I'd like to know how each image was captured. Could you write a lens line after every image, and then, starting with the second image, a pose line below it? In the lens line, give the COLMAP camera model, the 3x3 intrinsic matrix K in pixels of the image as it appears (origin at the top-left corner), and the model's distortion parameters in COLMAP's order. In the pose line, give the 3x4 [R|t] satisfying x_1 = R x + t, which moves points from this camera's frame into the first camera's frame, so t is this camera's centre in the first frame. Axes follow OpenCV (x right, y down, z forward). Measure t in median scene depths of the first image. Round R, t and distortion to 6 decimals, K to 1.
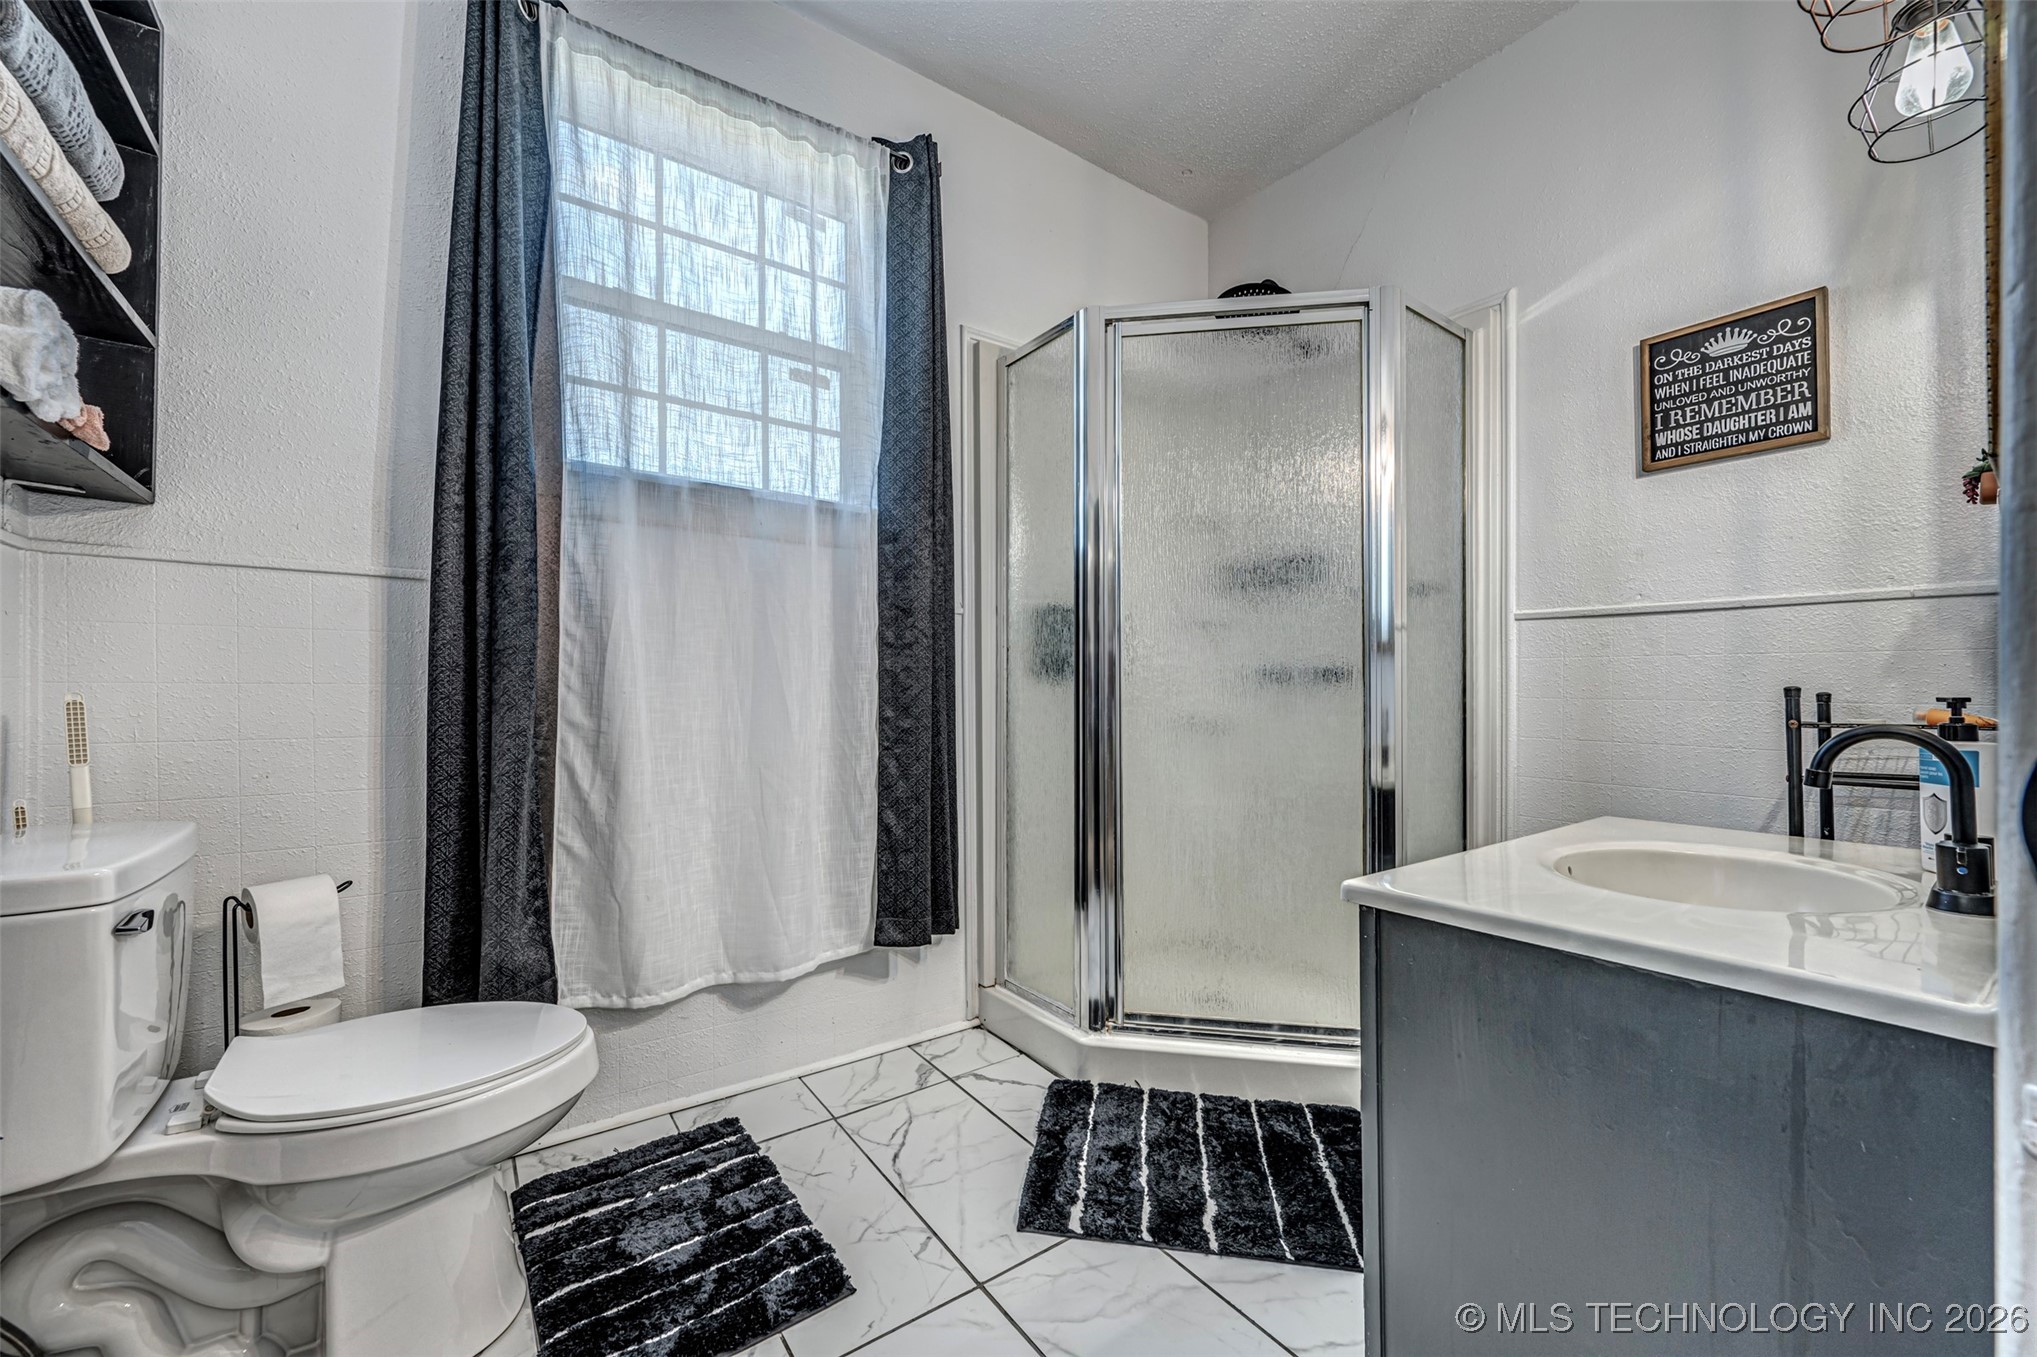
lens RADIAL K [[818.9, 0, 1020.1], [0, 818.9, 686.9], [0, 0, 1]] dist [0.001692, 0.000003]
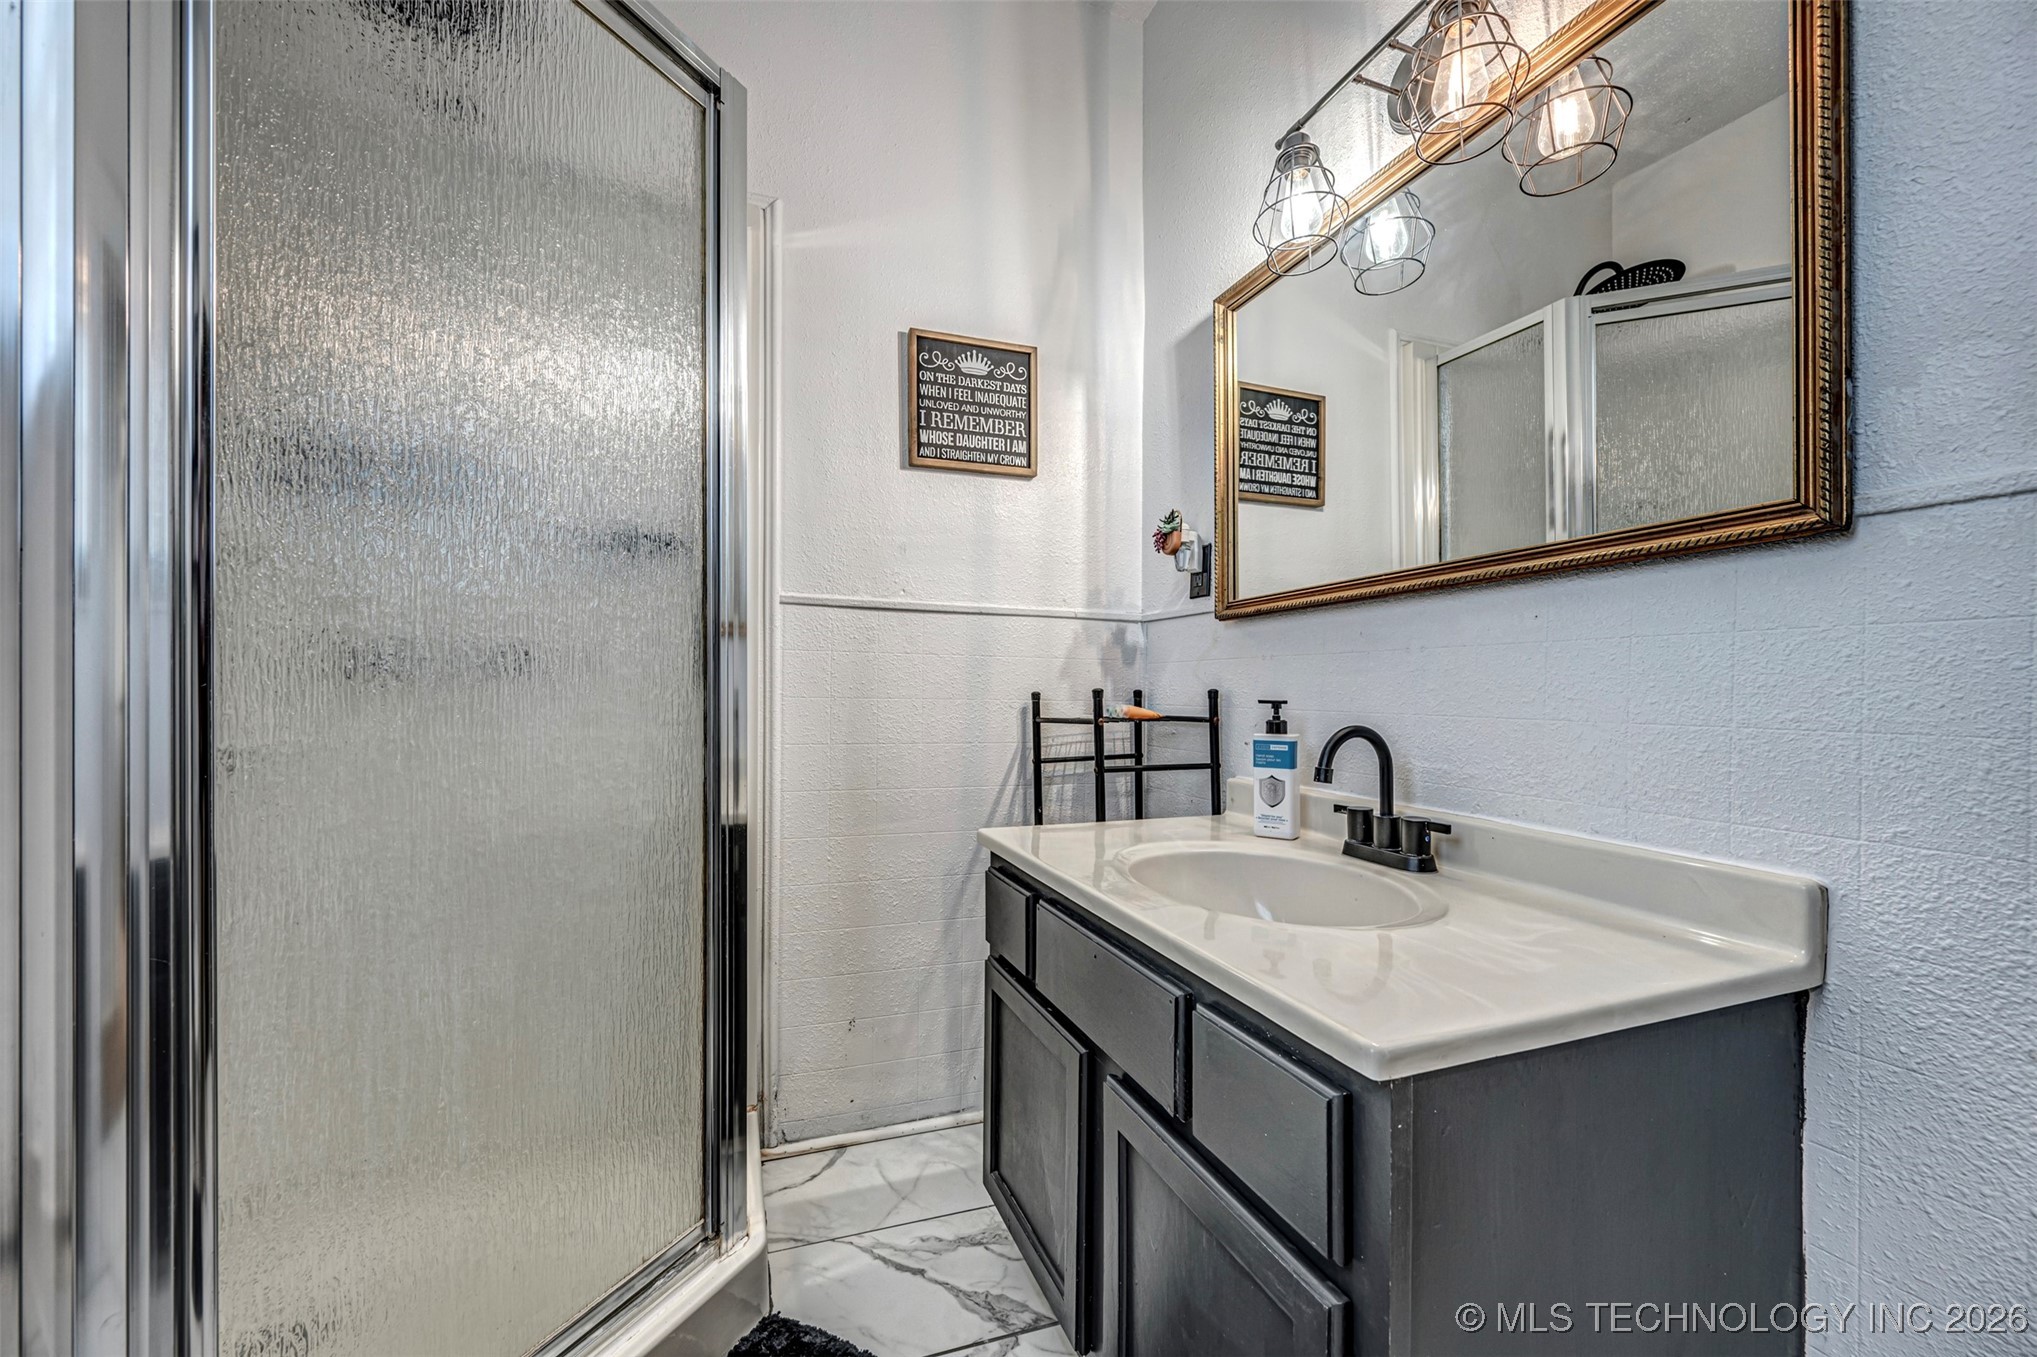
lens RADIAL K [[818.9, 0, 1018.3], [0, 818.9, 684.4], [0, 0, 1]] dist [0.001692, 0.000003]
pose [[0.281757, -0.000449, 0.959486, -0.143376], [-0.013198, 0.999903, 0.004344, -0.007870], [-0.959395, -0.013887, 0.281724, 0.632290]]
